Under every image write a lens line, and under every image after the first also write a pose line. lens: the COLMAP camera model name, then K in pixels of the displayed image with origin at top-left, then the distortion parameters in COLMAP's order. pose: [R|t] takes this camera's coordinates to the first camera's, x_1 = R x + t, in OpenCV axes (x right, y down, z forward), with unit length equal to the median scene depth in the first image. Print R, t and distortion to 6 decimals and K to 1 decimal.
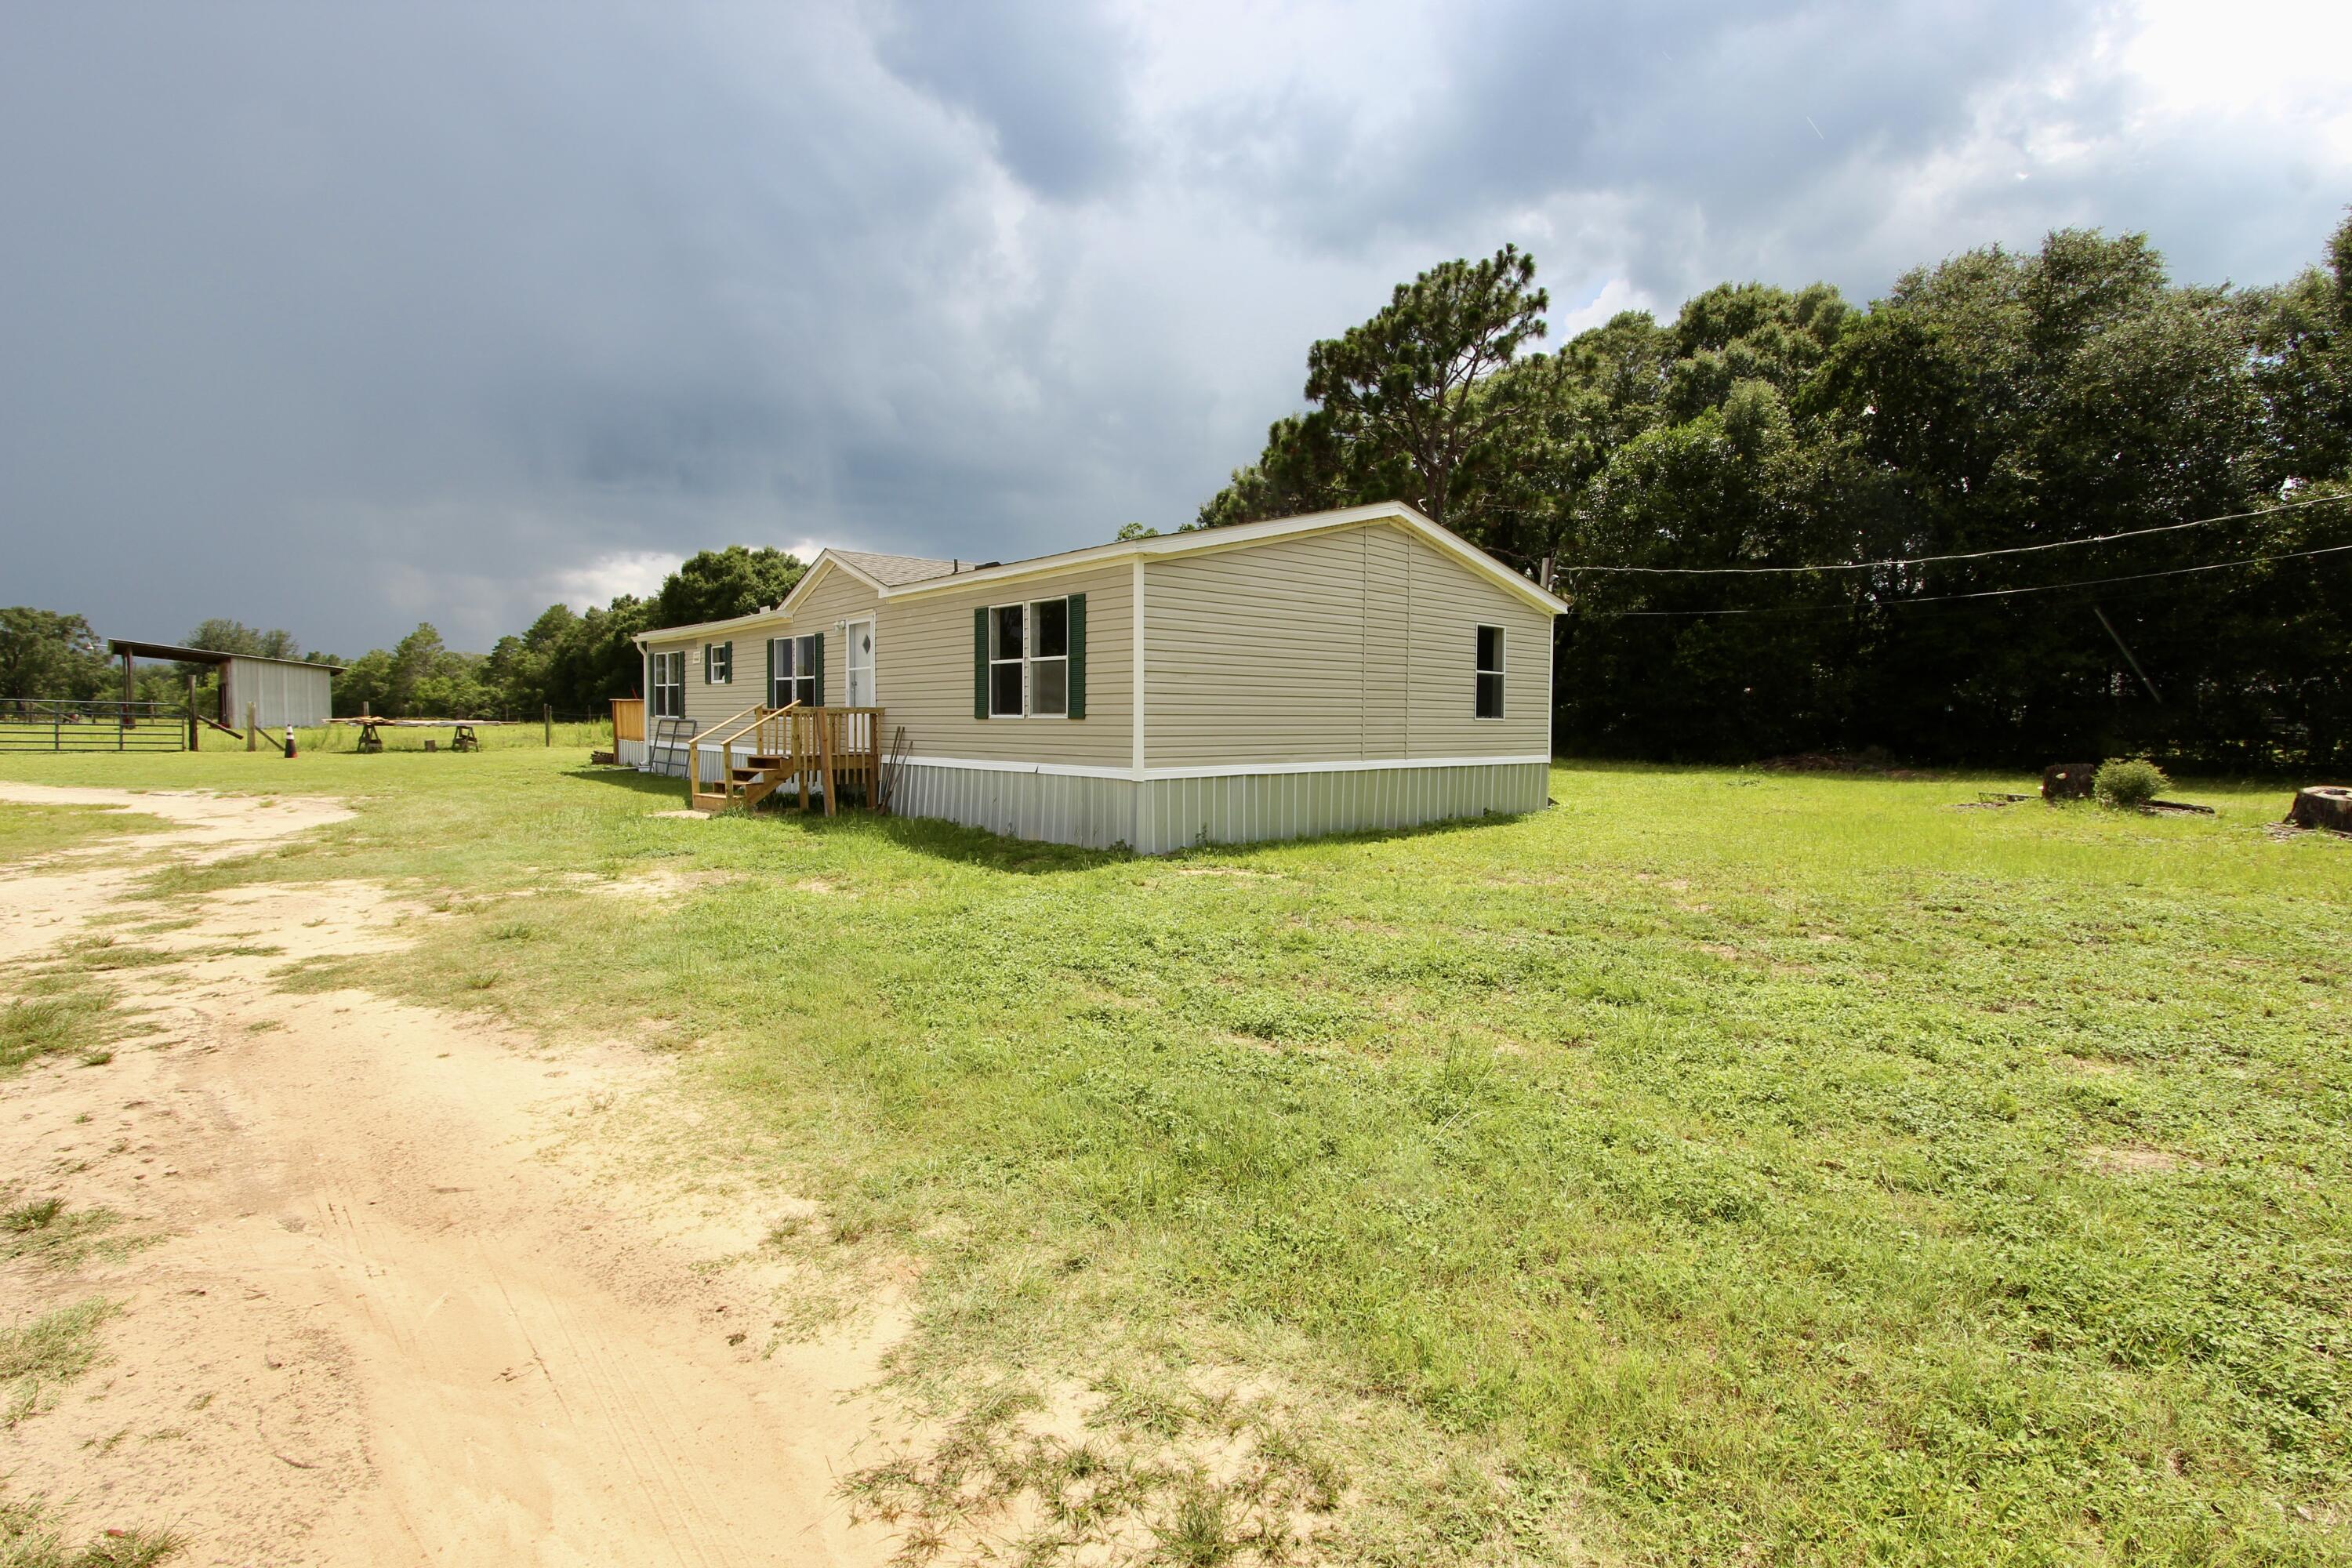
lens RADIAL K [[1094.5, 0, 1186.8], [0, 1094.5, 779.7], [0, 0, 1]] dist [-0.013662, 0.001671]
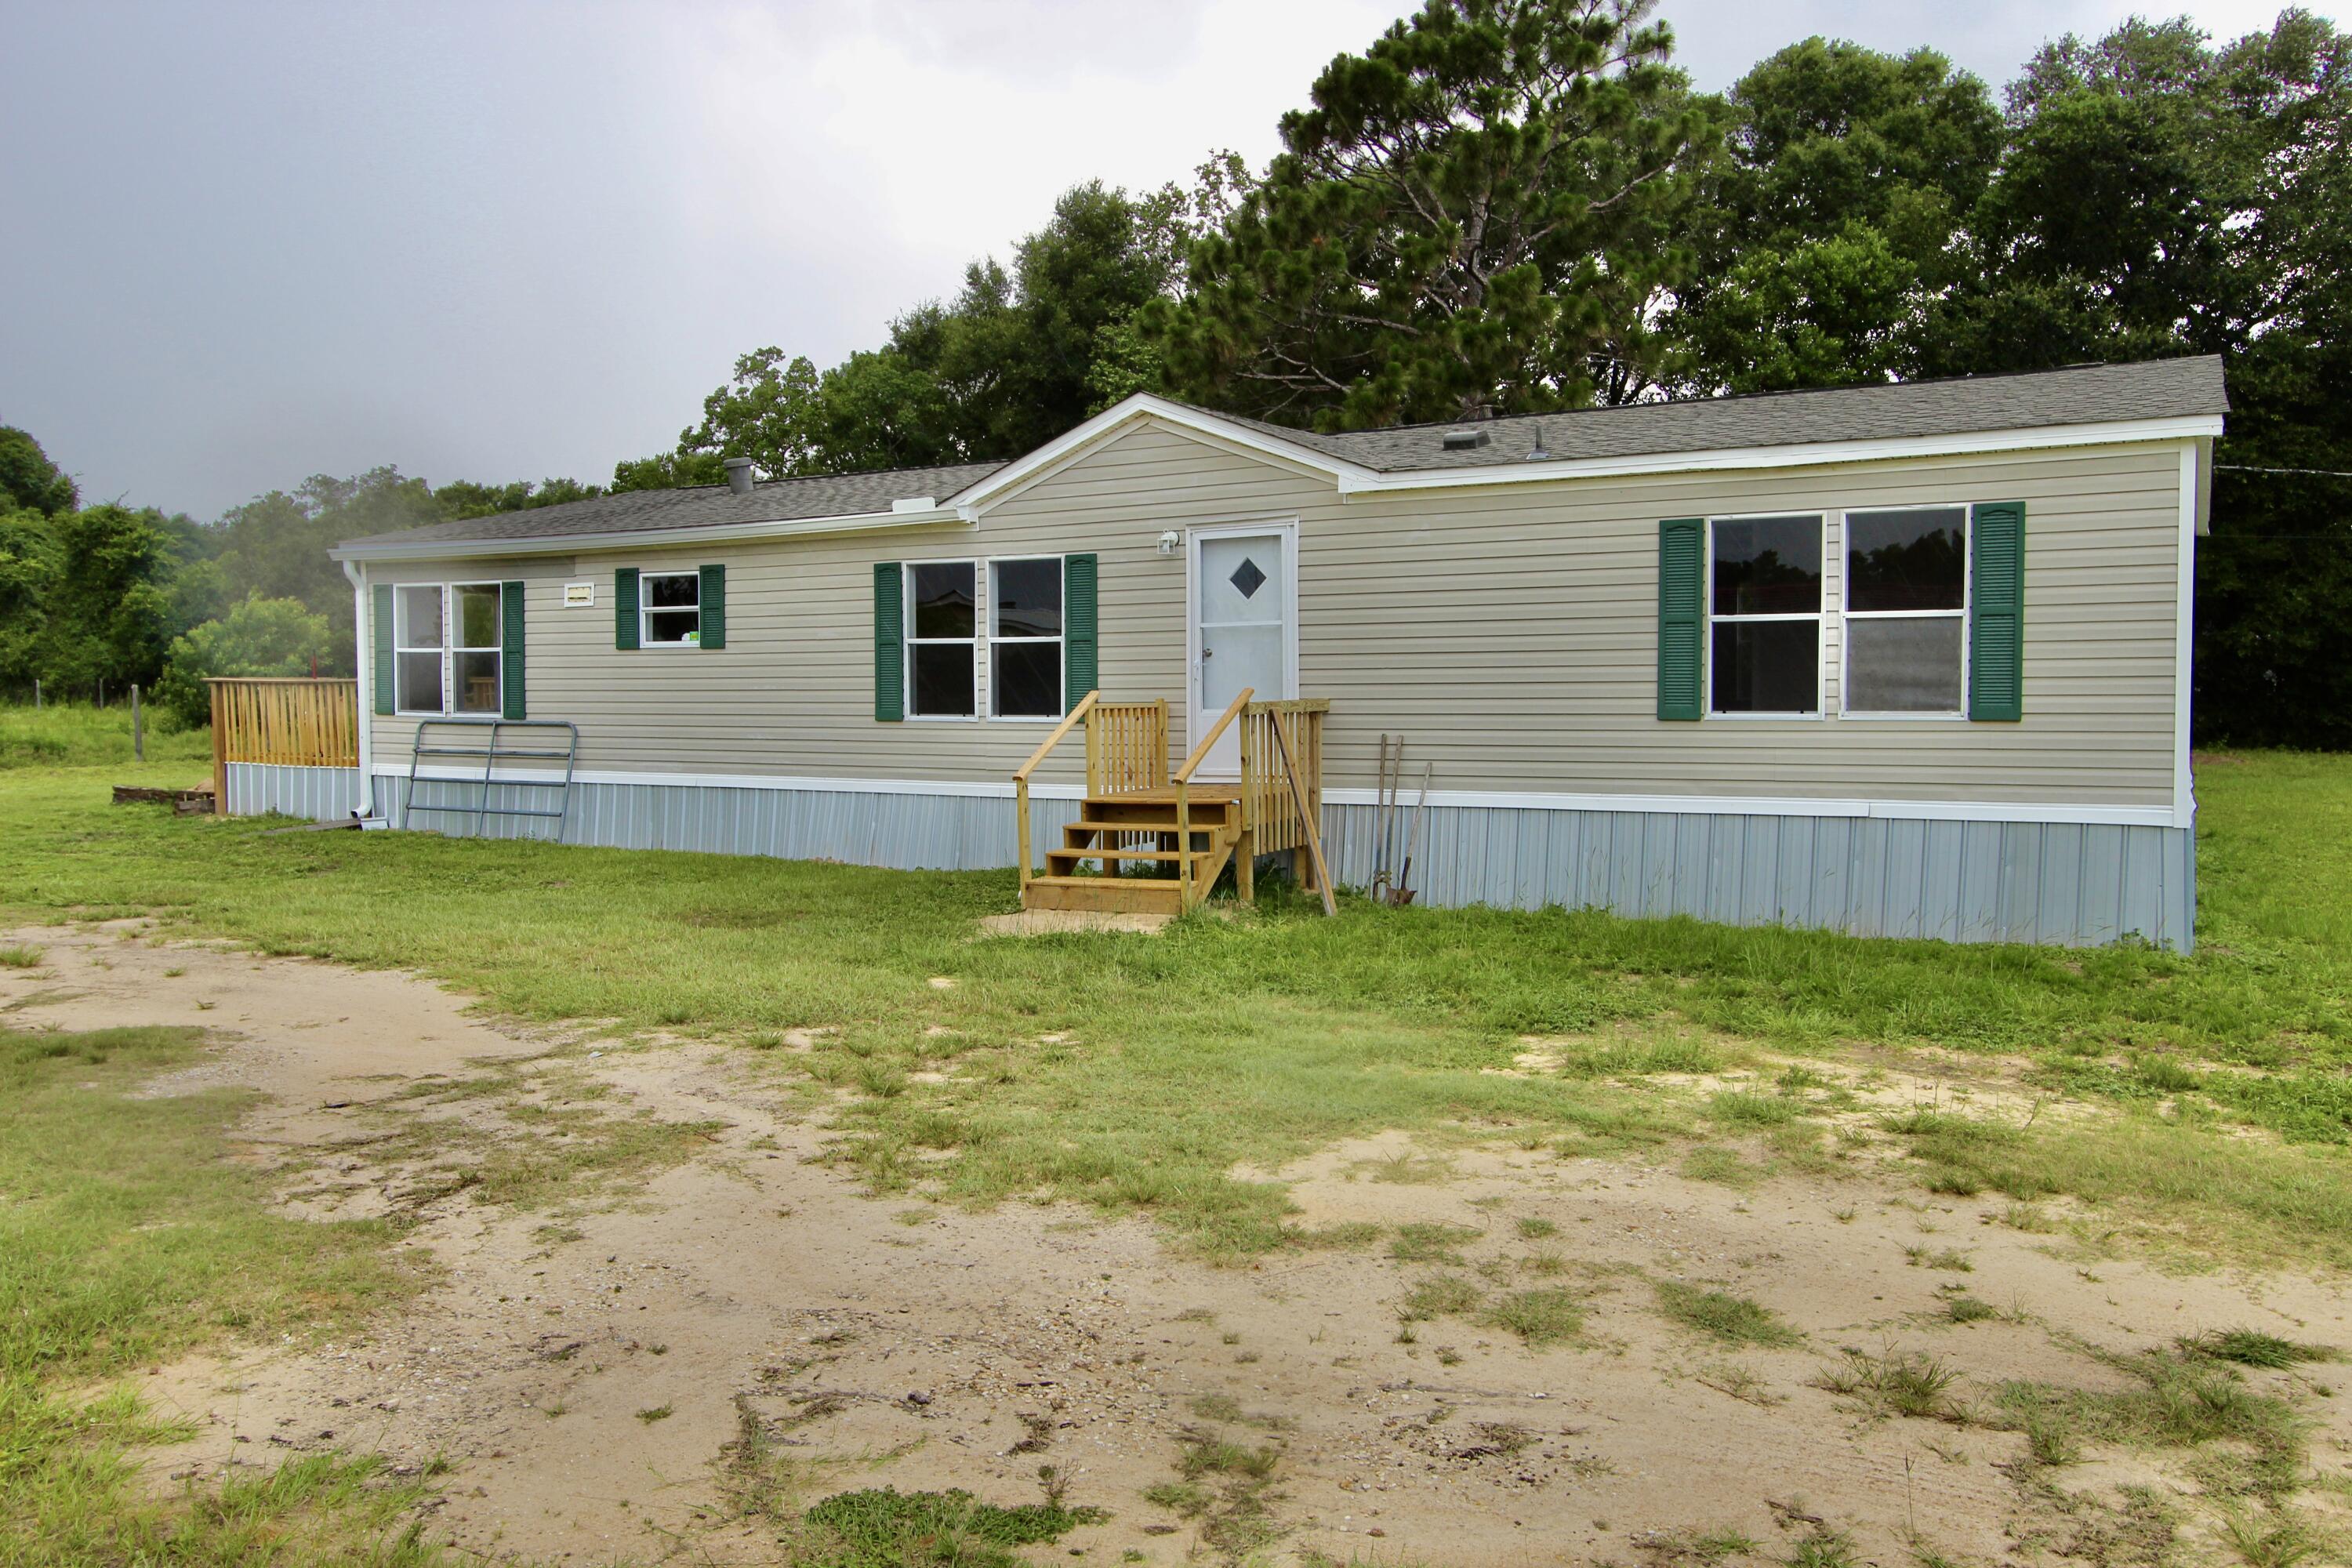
lens RADIAL K [[1775.6, 0, 1206.4], [0, 1775.6, 782.5], [0, 0, 1]] dist [0.002358, -0.002597]
pose [[0.941885, -0.028130, 0.334756, -0.307095], [0.028994, 0.999577, 0.002417, -0.014495], [-0.334682, 0.007429, 0.942302, 0.103672]]
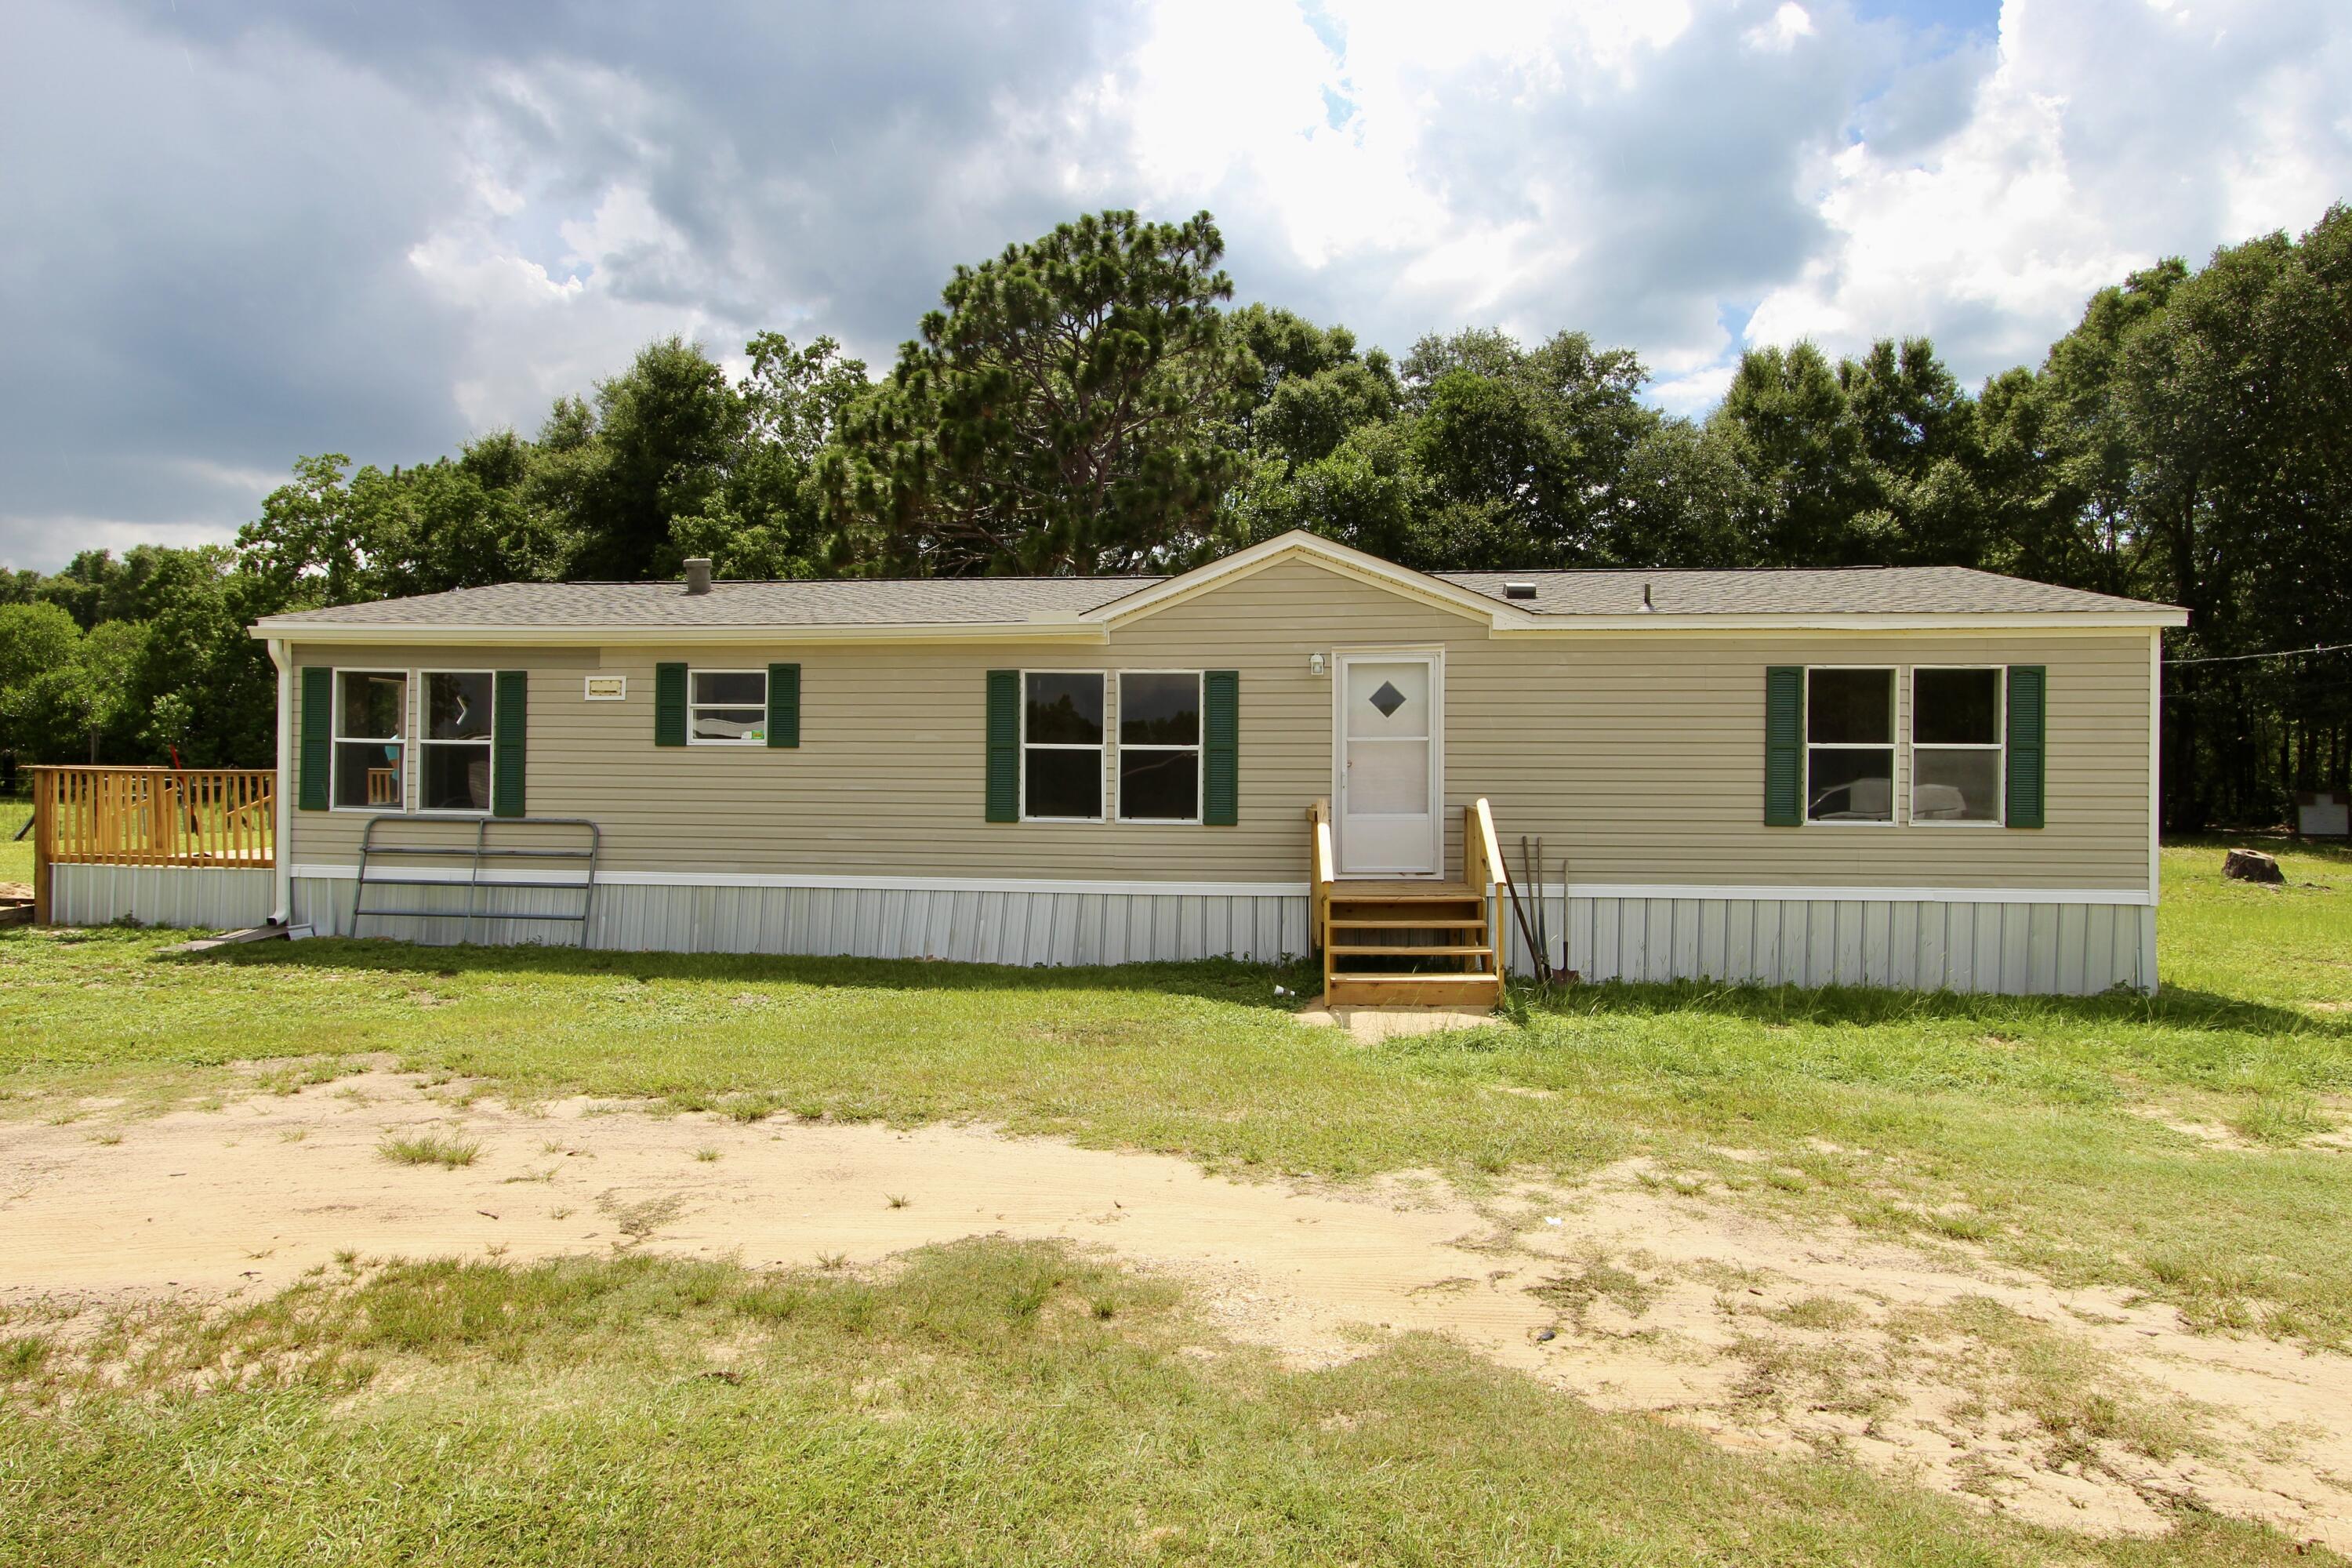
lens RADIAL K [[1338.3, 0, 1186.0], [0, 1338.3, 777.9], [0, 0, 1]] dist [-0.001439, 0.001485]
pose [[0.733341, 0.011487, 0.679764, -0.446413], [0.032903, 0.998086, -0.052364, -0.023474], [-0.679064, 0.060767, 0.731559, 0.276087]]
